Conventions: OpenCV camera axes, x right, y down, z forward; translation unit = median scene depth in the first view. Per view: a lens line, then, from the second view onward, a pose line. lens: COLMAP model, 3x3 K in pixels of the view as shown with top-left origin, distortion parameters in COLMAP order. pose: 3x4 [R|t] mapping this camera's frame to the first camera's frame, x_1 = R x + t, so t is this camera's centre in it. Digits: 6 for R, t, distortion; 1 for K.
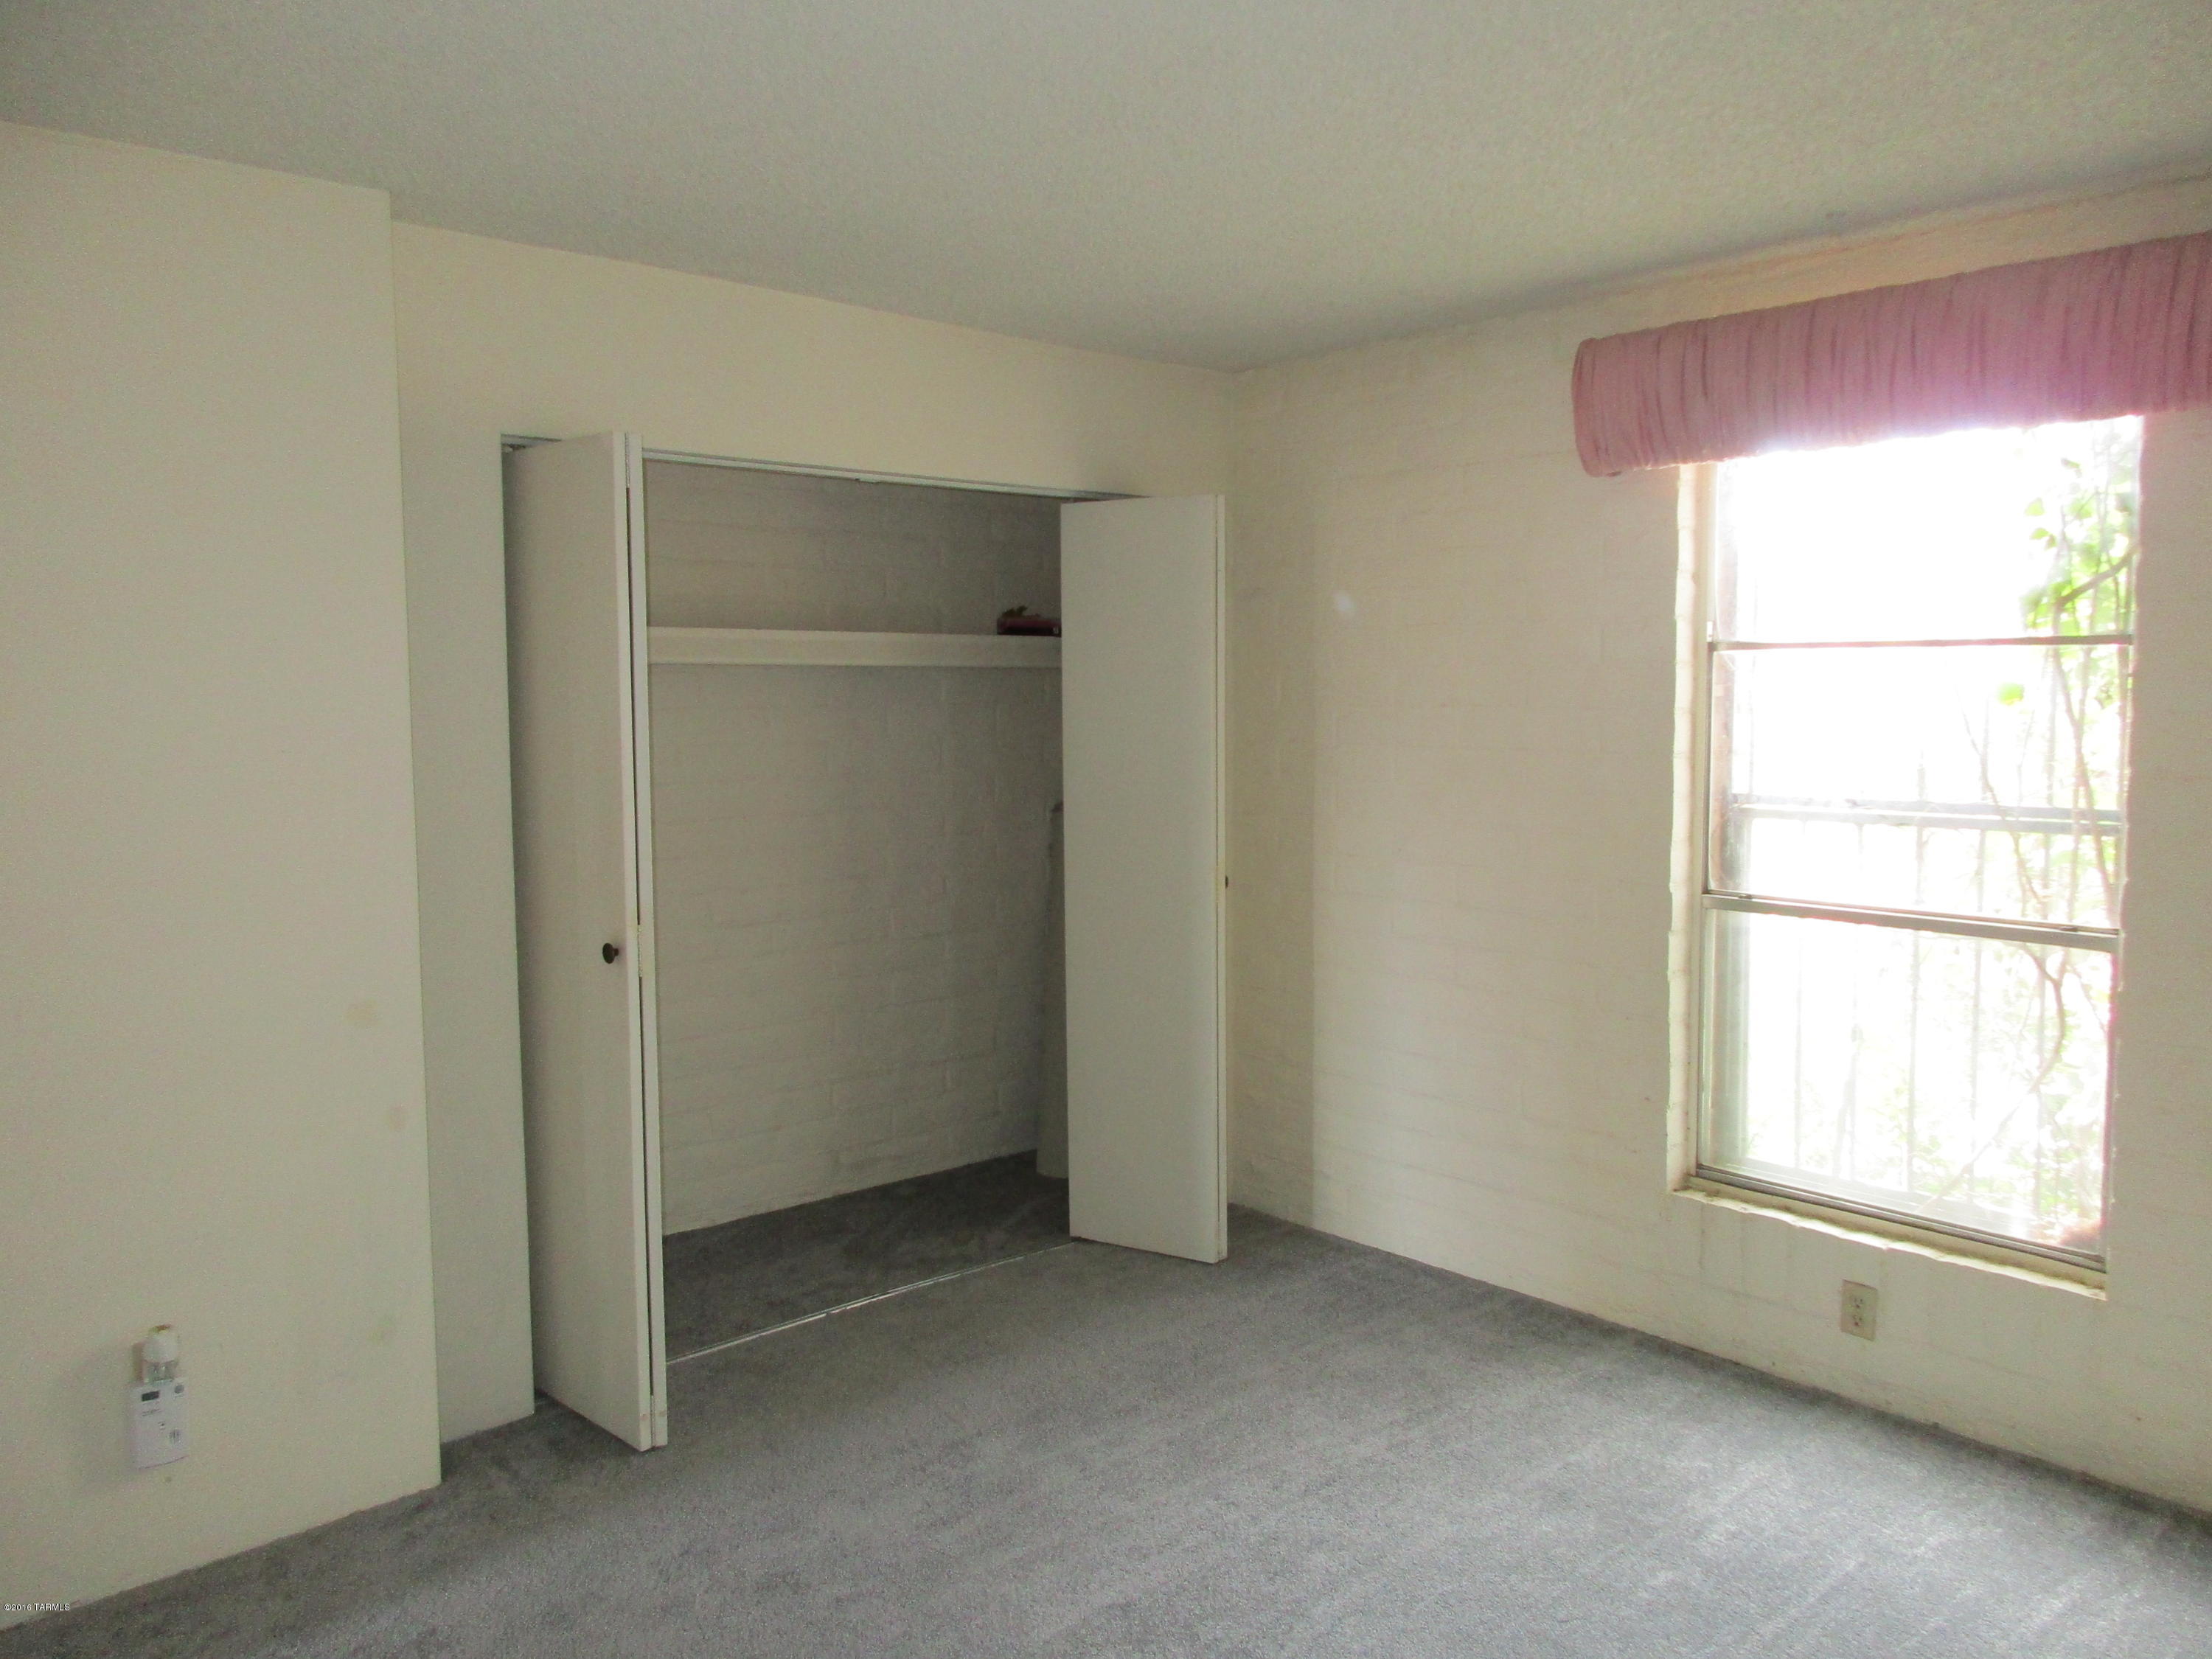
lens RADIAL K [[1653.6, 0, 1106.2], [0, 1653.6, 837.2], [0, 0, 1]] dist [-0.007061, 0.009680]
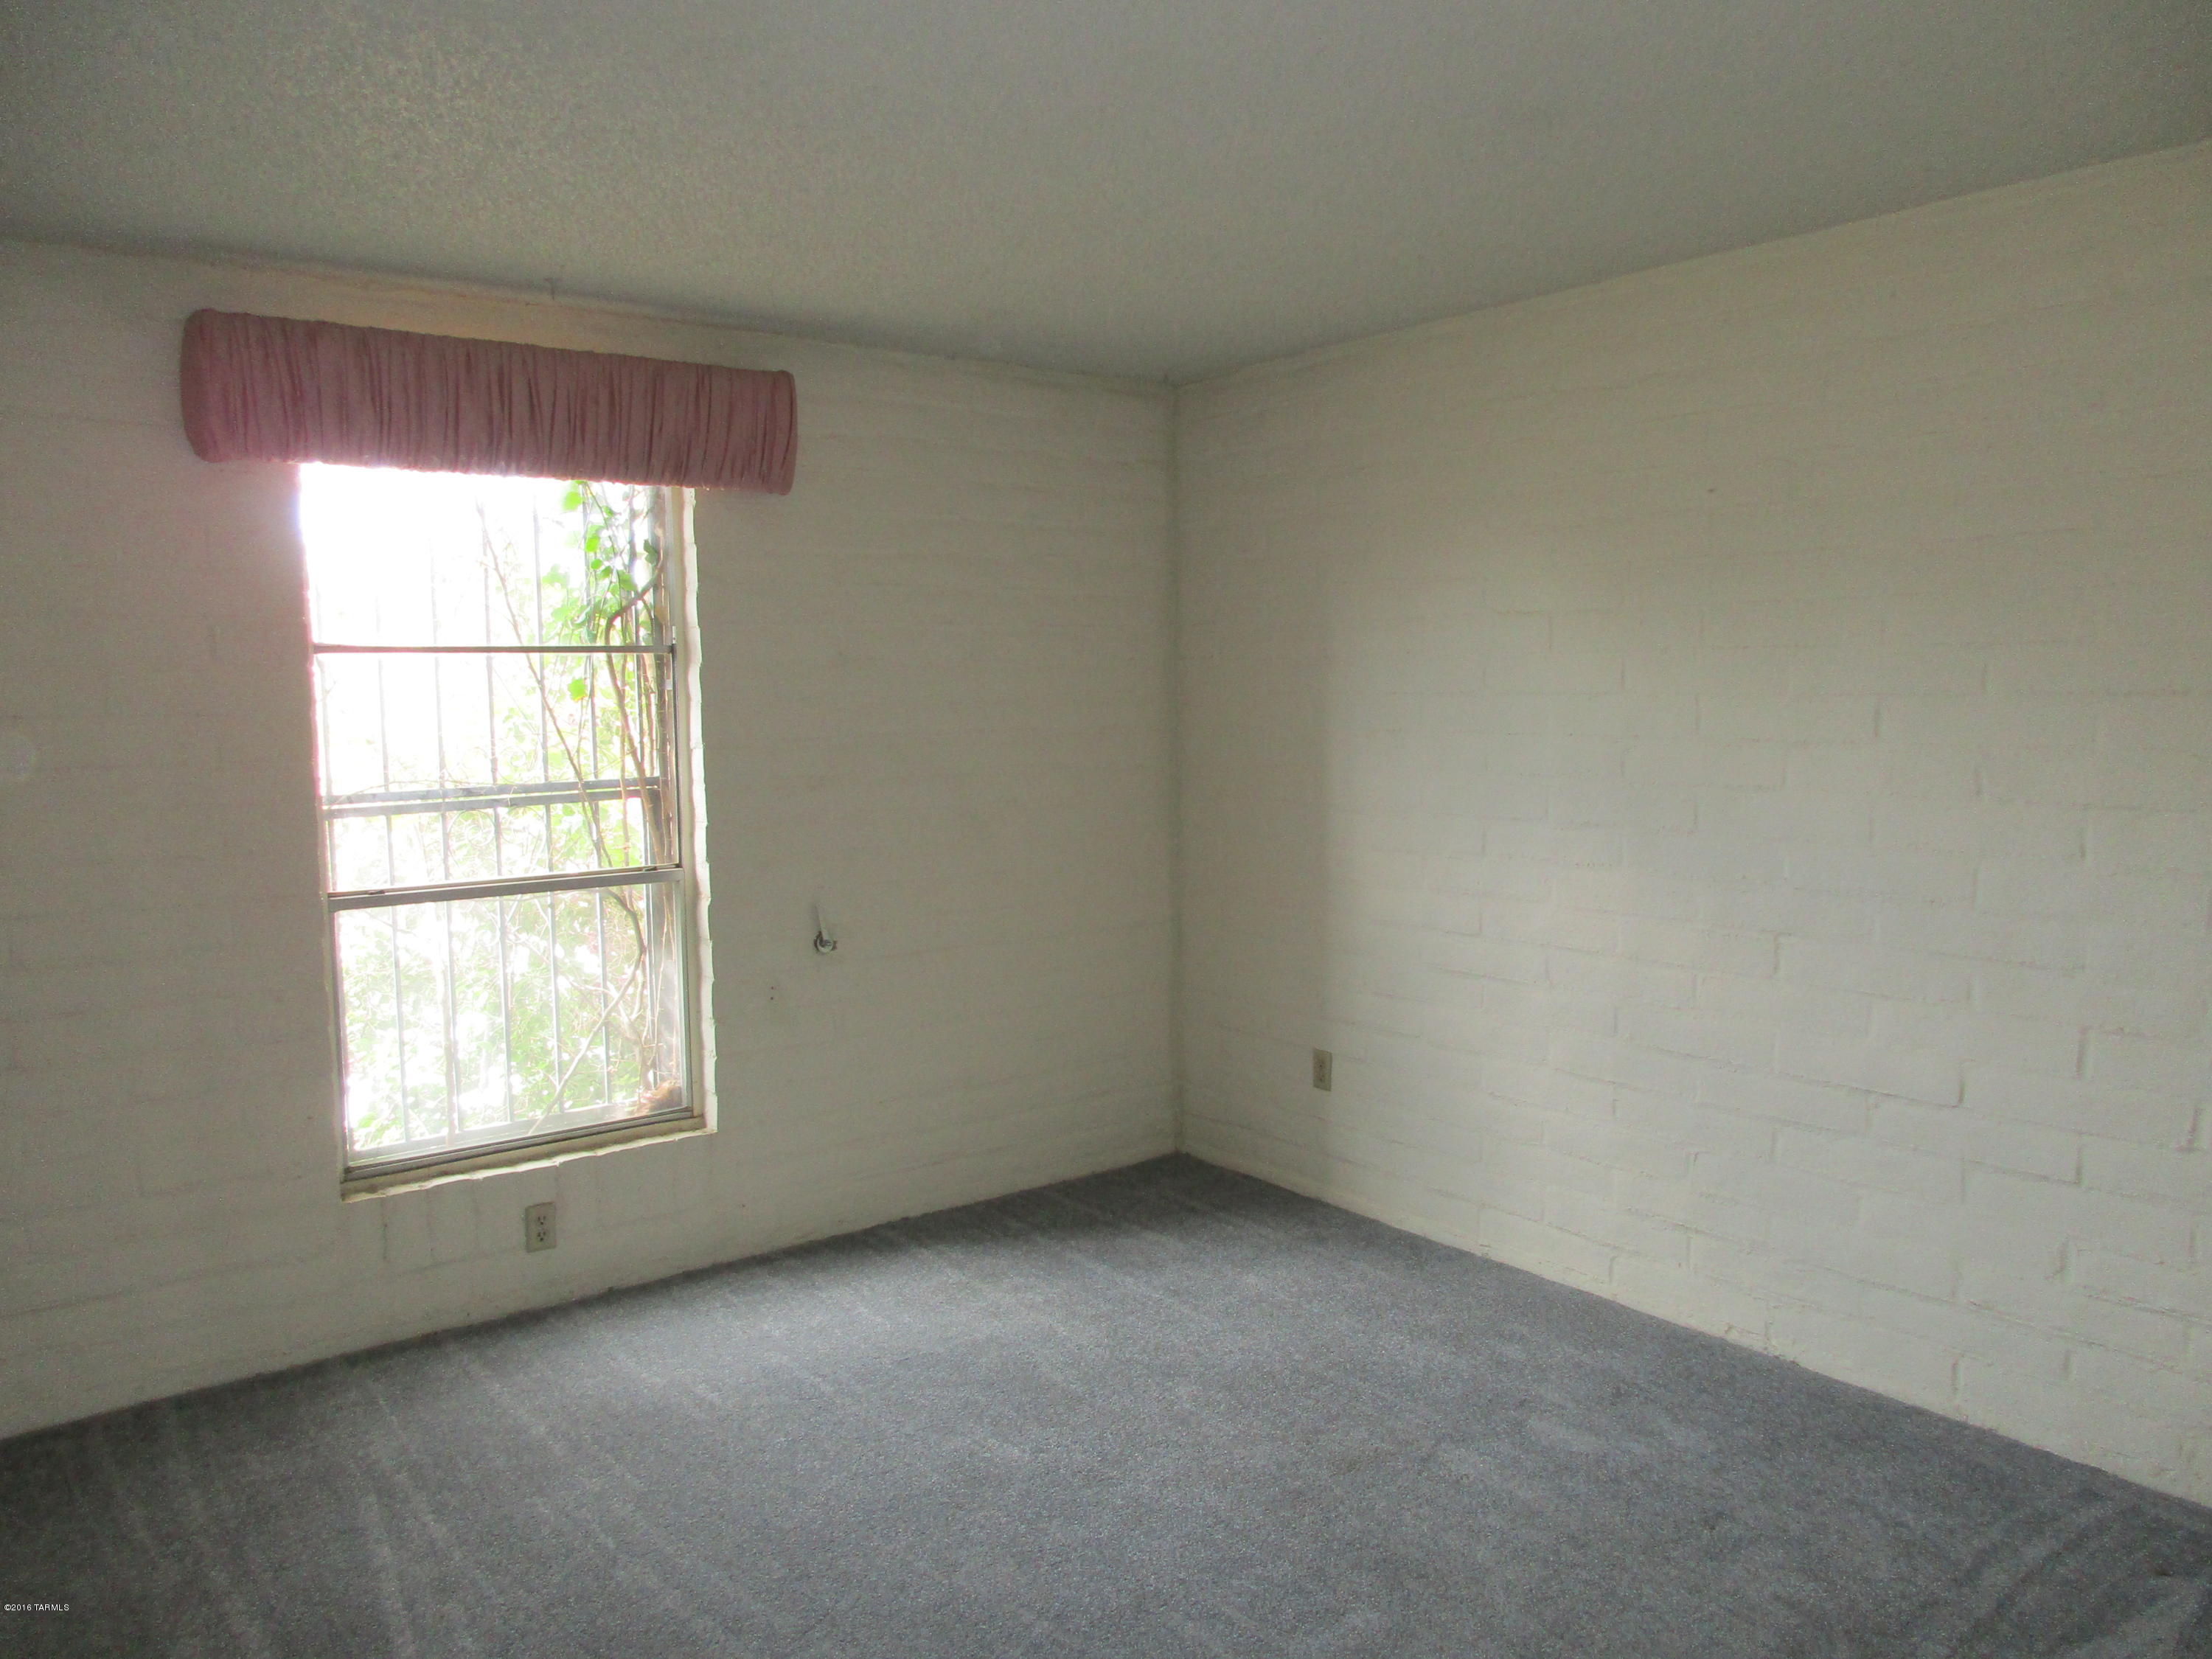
lens RADIAL K [[1653.6, 0, 1106.1], [0, 1653.6, 820.5], [0, 0, 1]] dist [-0.007061, 0.009680]
pose [[0.080009, -0.088749, 0.992835, -0.641209], [0.104564, 0.991280, 0.080184, -0.046578], [-0.991295, 0.097400, 0.088591, 0.486854]]
